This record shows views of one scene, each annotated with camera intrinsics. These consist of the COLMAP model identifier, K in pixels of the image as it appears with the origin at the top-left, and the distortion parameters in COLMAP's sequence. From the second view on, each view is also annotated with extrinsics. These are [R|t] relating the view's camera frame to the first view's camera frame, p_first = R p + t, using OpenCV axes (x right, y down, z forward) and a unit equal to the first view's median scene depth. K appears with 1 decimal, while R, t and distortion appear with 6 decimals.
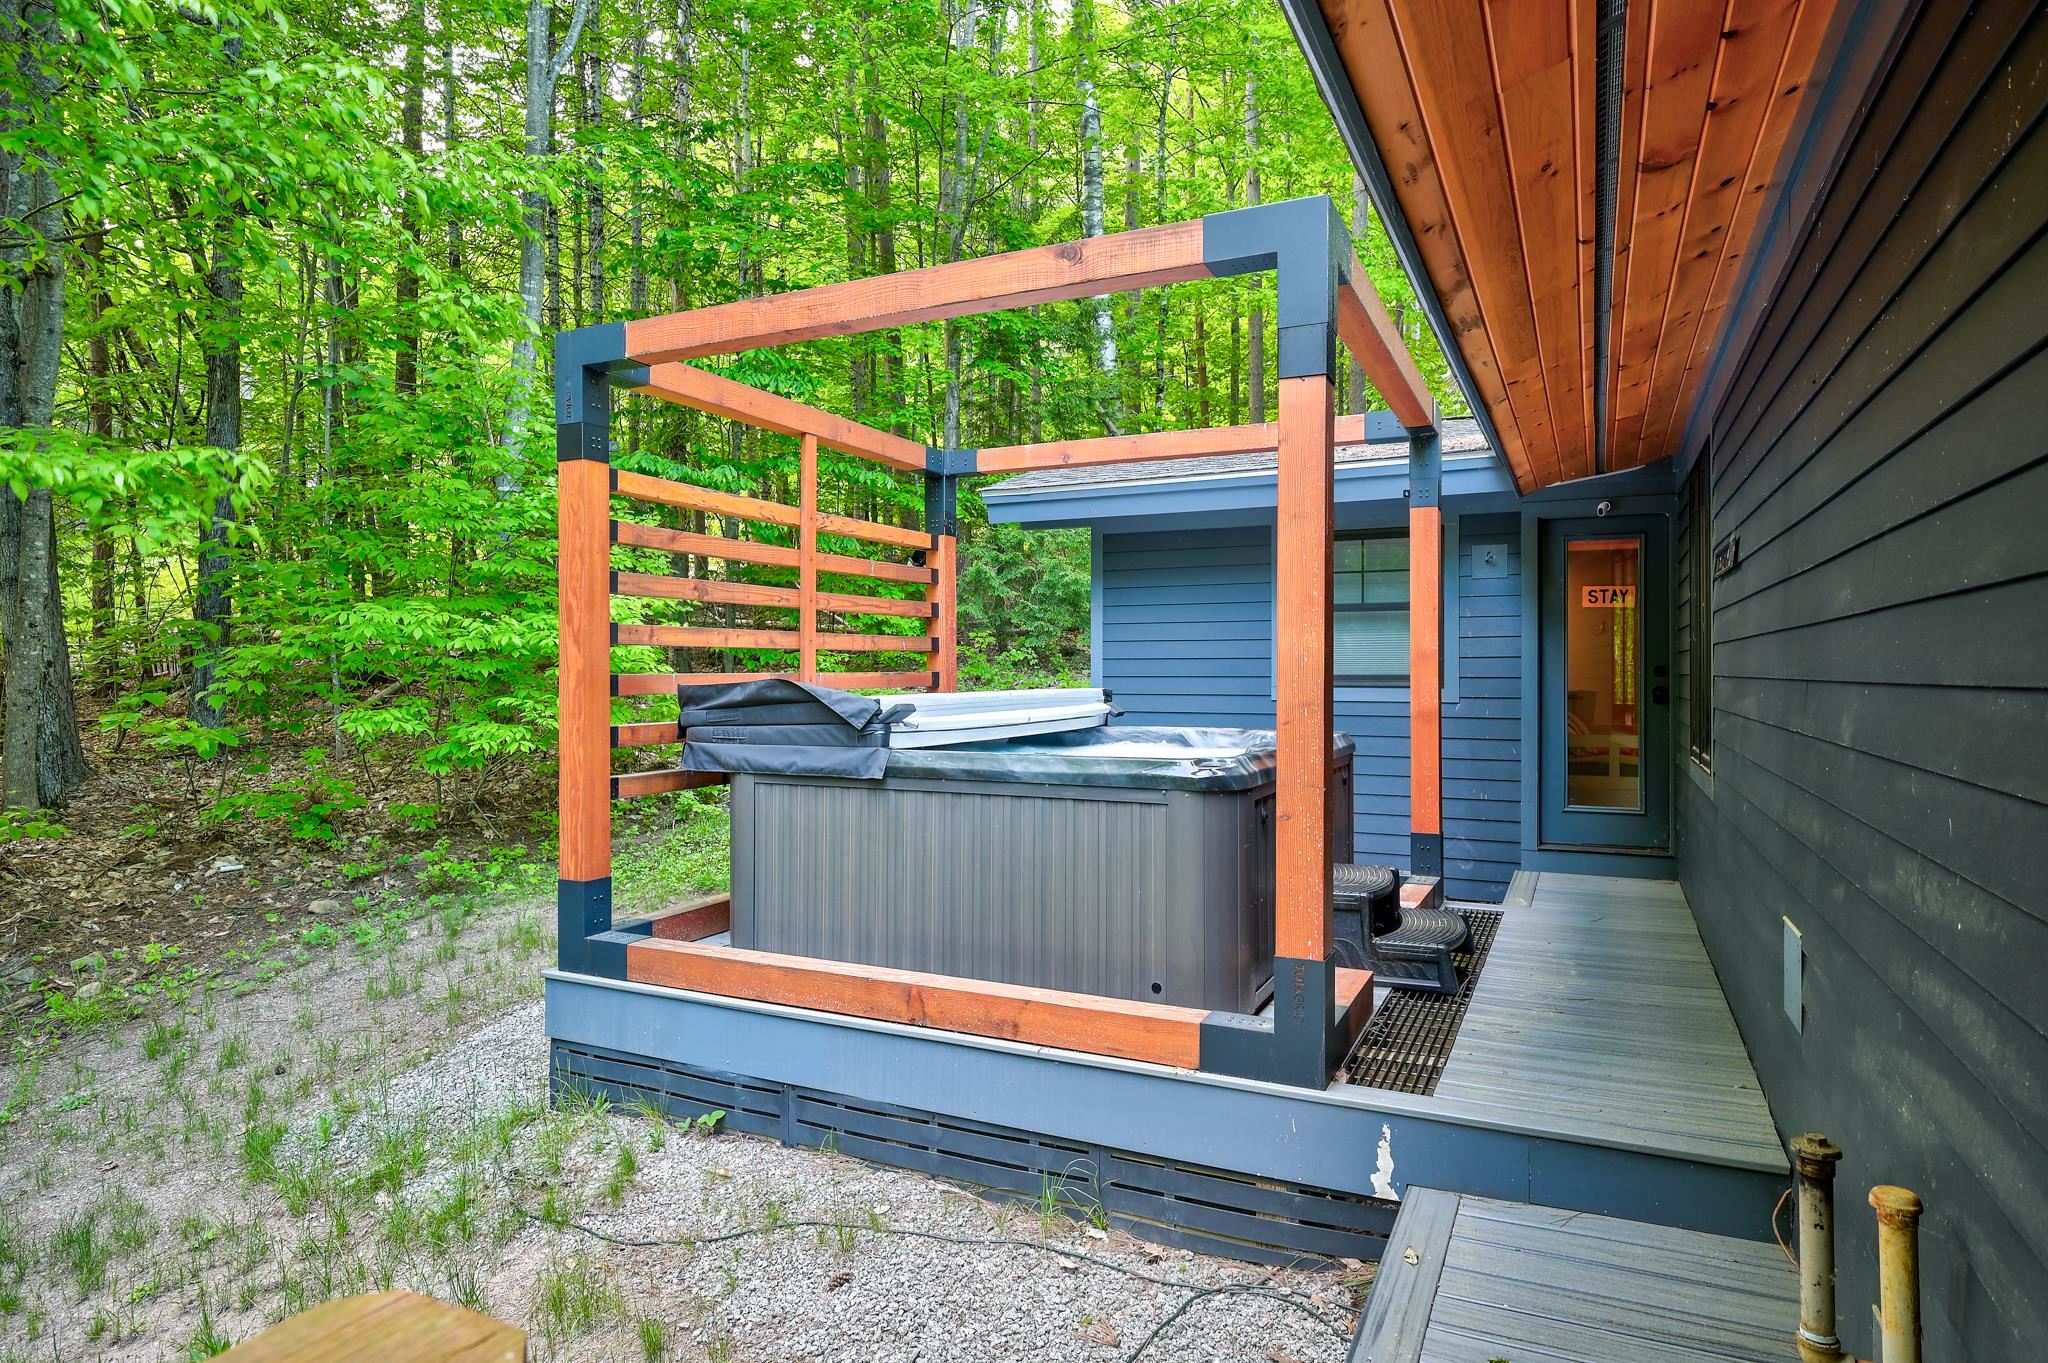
lens RADIAL K [[1156.3, 0, 1016.8], [0, 1156.3, 672.6], [0, 0, 1]] dist [-0.001095, 0.000666]
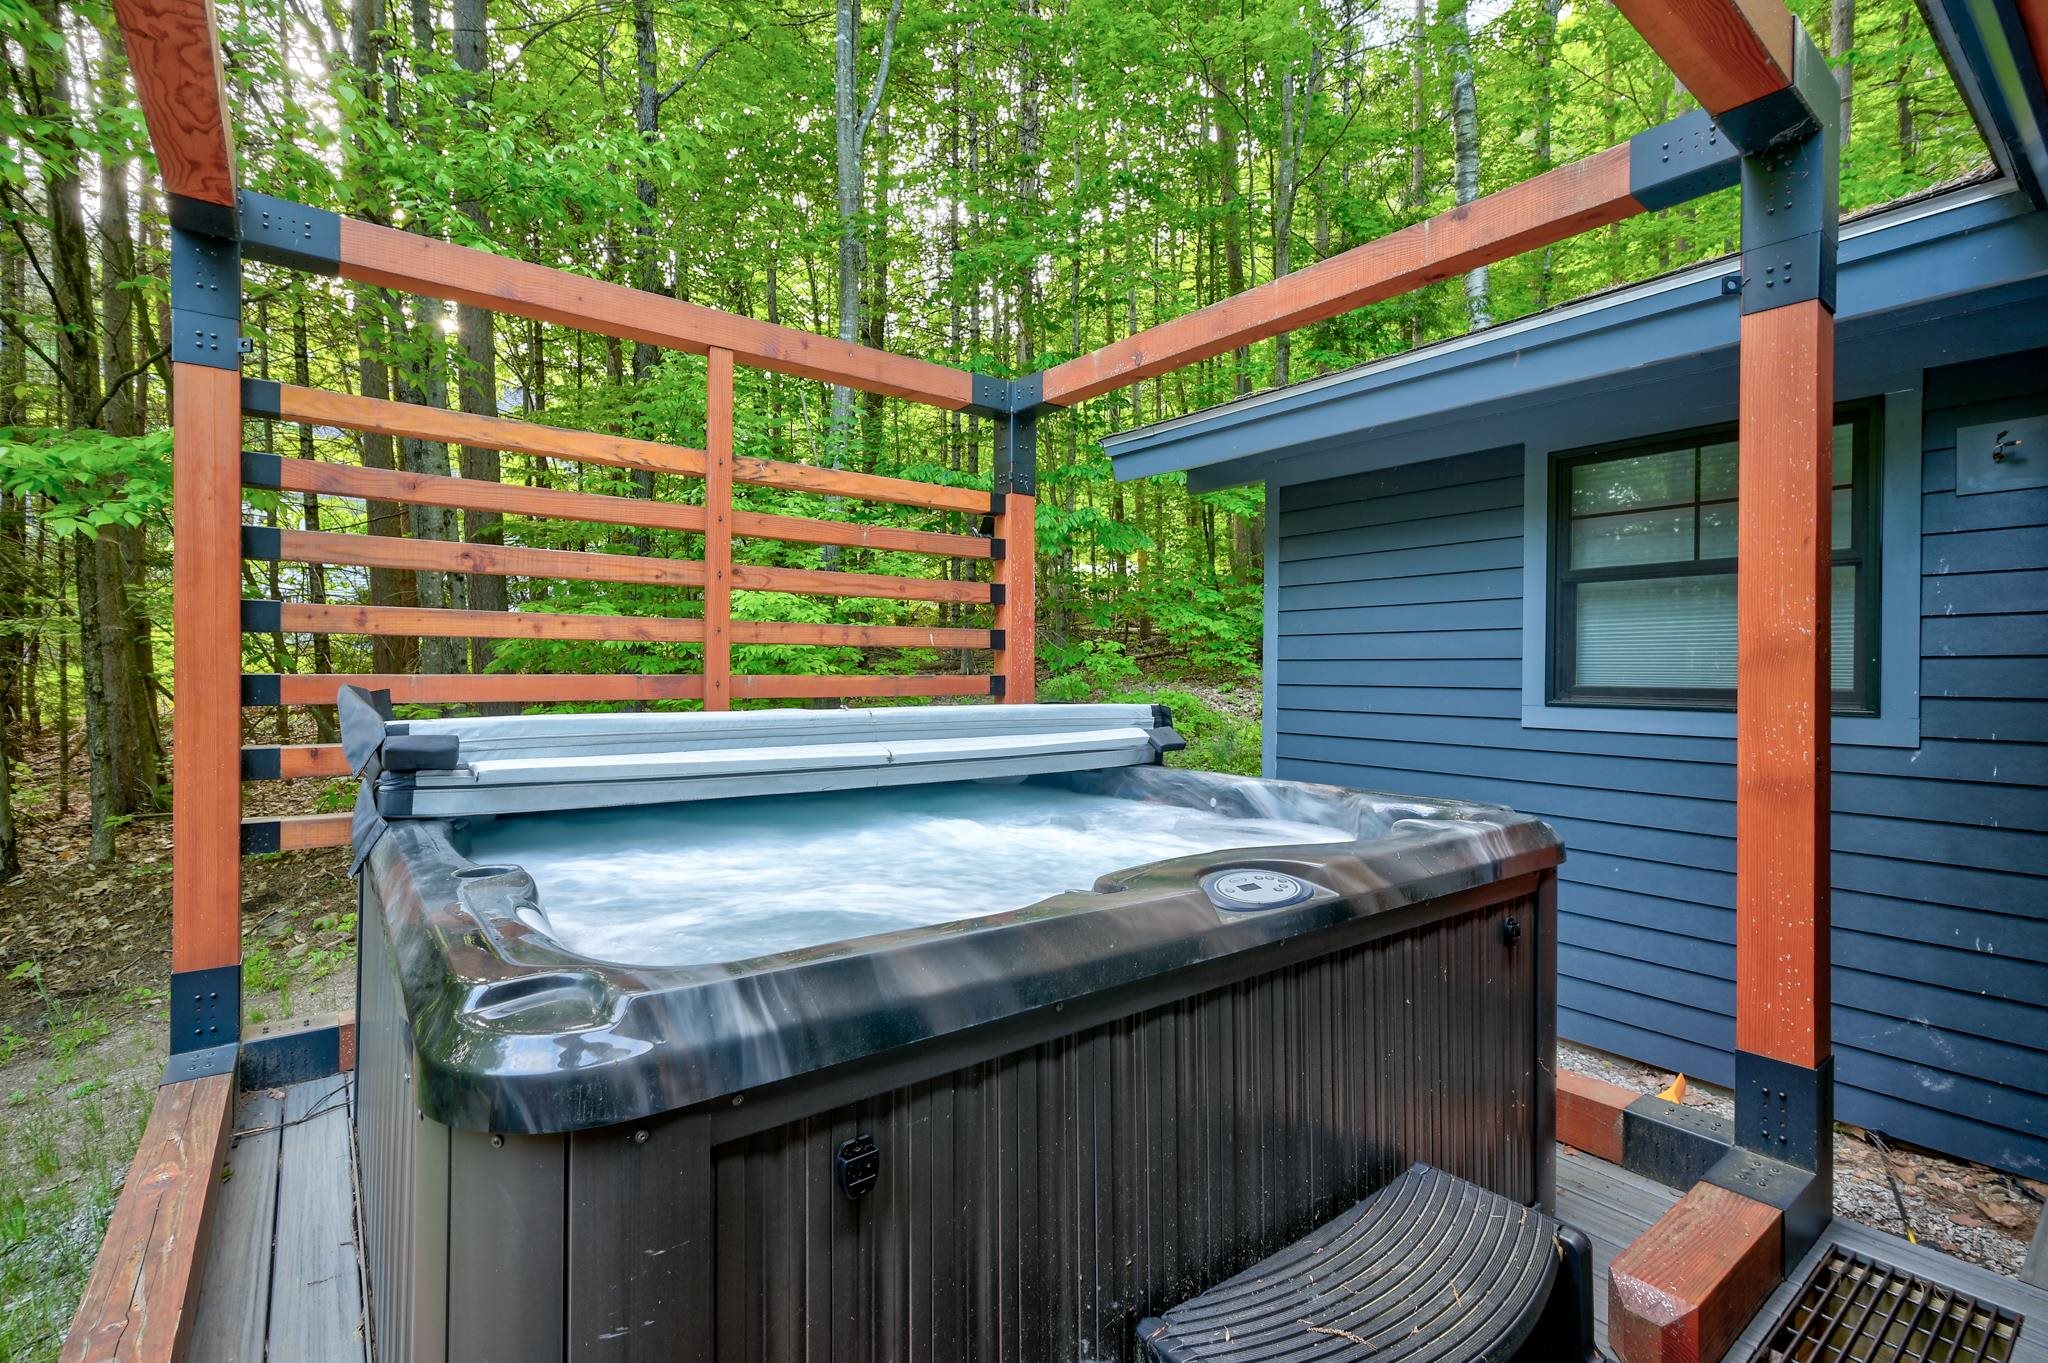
lens RADIAL K [[923.2, 0, 1022.3], [0, 923.2, 669.8], [0, 0, 1]] dist [0.003028, 0.000777]
pose [[0.898091, 0.007333, -0.439748, 0.244478], [-0.009898, 0.999945, -0.003539, -0.002806], [0.439698, 0.007530, 0.898114, 0.547132]]
